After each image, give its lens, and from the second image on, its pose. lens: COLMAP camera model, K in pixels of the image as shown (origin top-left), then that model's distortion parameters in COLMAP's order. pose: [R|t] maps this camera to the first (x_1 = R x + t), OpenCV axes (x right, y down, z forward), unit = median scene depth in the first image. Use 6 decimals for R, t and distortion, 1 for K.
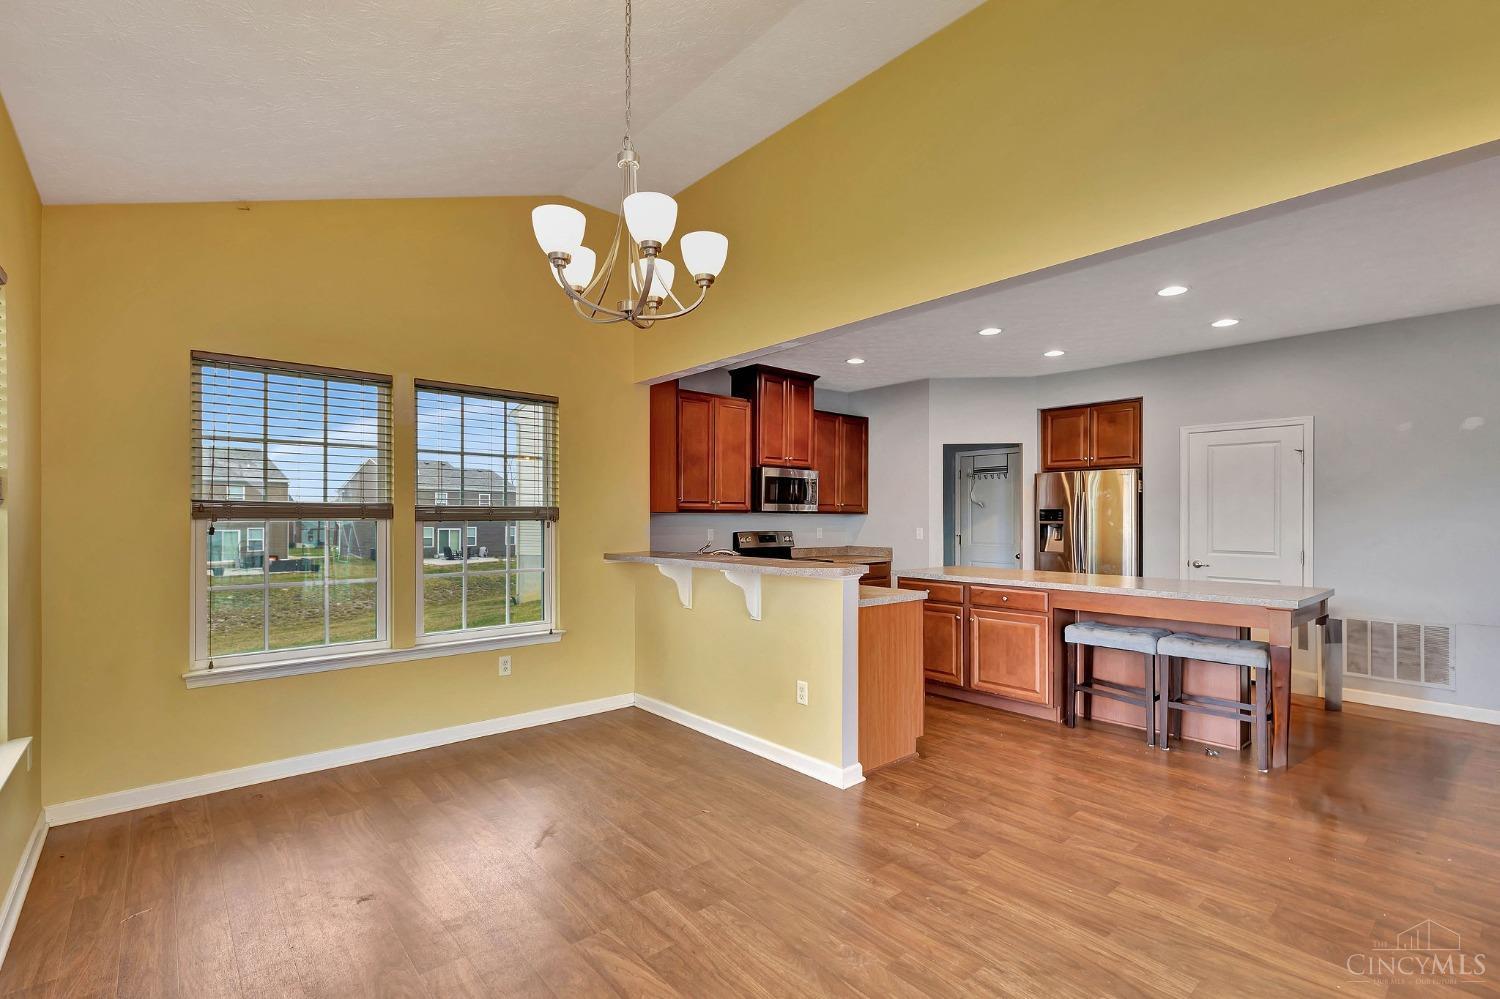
lens RADIAL K [[682.0, 0, 748.1], [0, 682.0, 518.6], [0, 0, 1]] dist [0.005825, 0.000198]
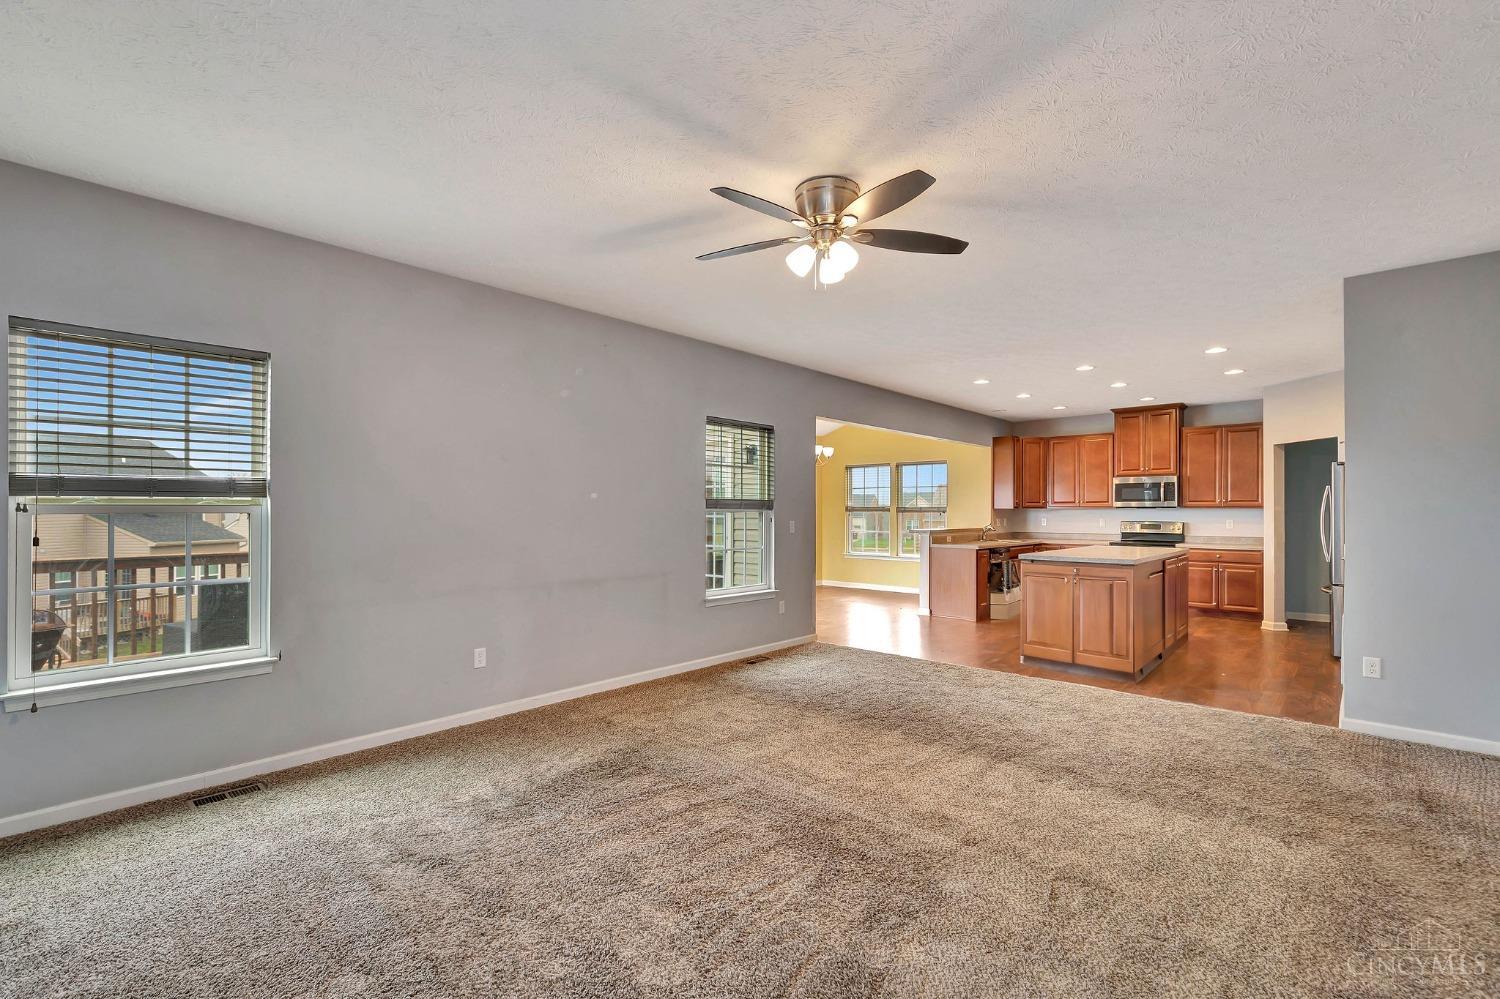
lens RADIAL K [[664.1, 0, 746.0], [0, 664.1, 520.2], [0, 0, 1]] dist [0.002004, 0.000124]
pose [[0.112489, 0.011849, -0.993582, 1.426413], [-0.002841, 0.999929, 0.011603, 0.003700], [0.993649, 0.001518, 0.112514, 0.033298]]
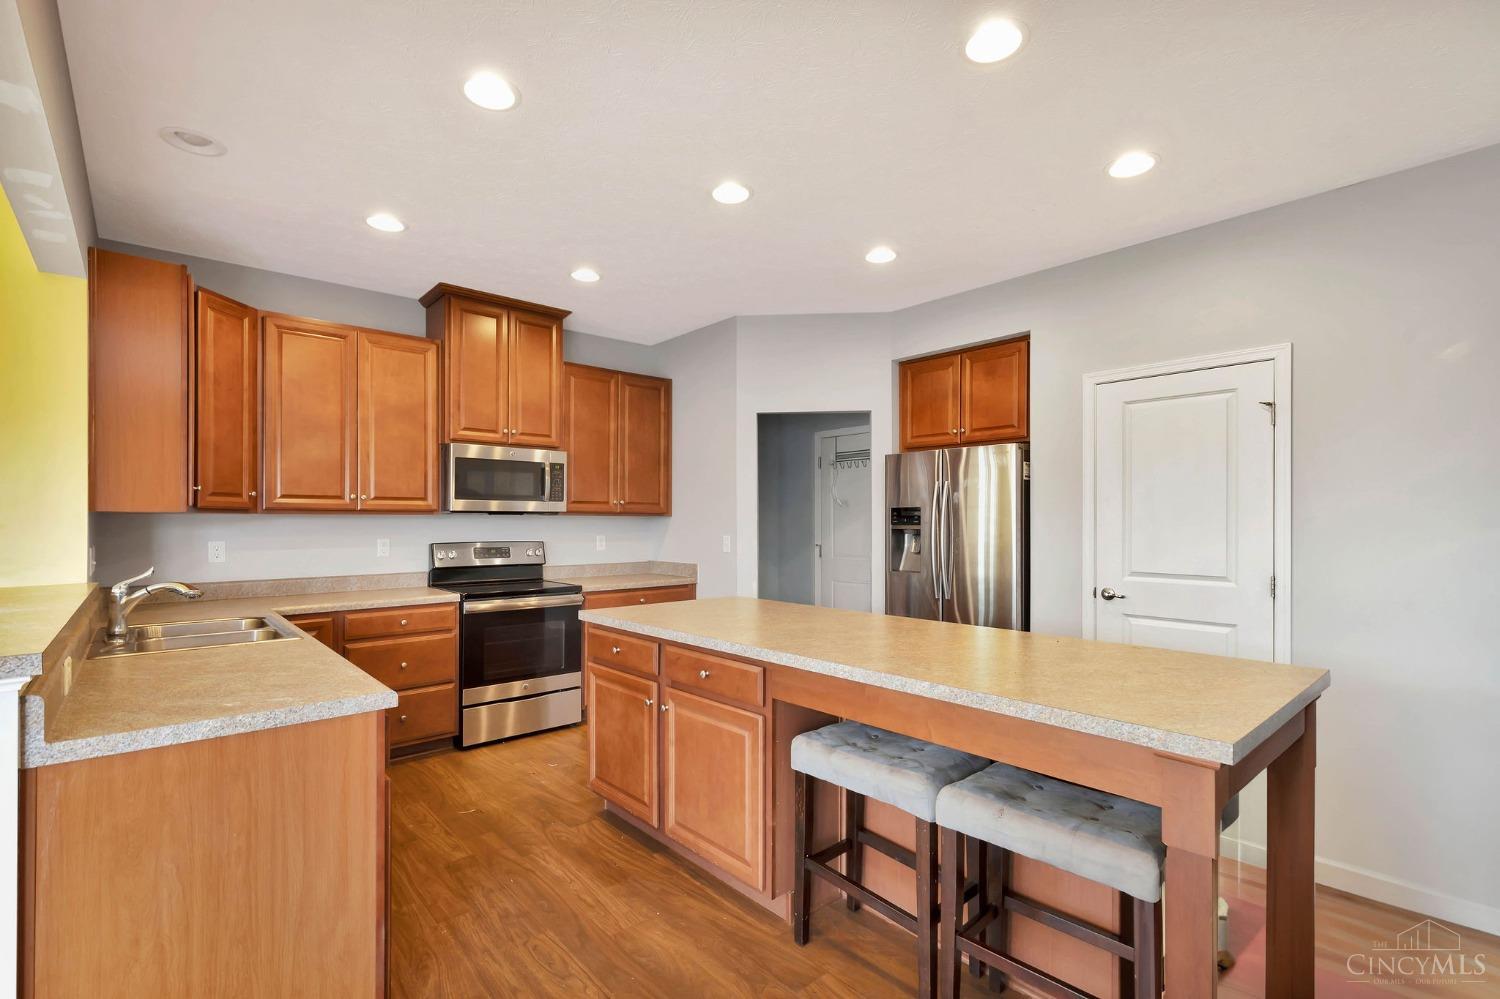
lens RADIAL K [[682.0, 0, 748.1], [0, 682.0, 518.6], [0, 0, 1]] dist [0.005825, 0.000198]
pose [[0.999989, -0.002485, 0.004038, 0.309906], [0.002509, 0.999980, -0.005846, 0.000722], [-0.004024, 0.005856, 0.999975, 0.361039]]
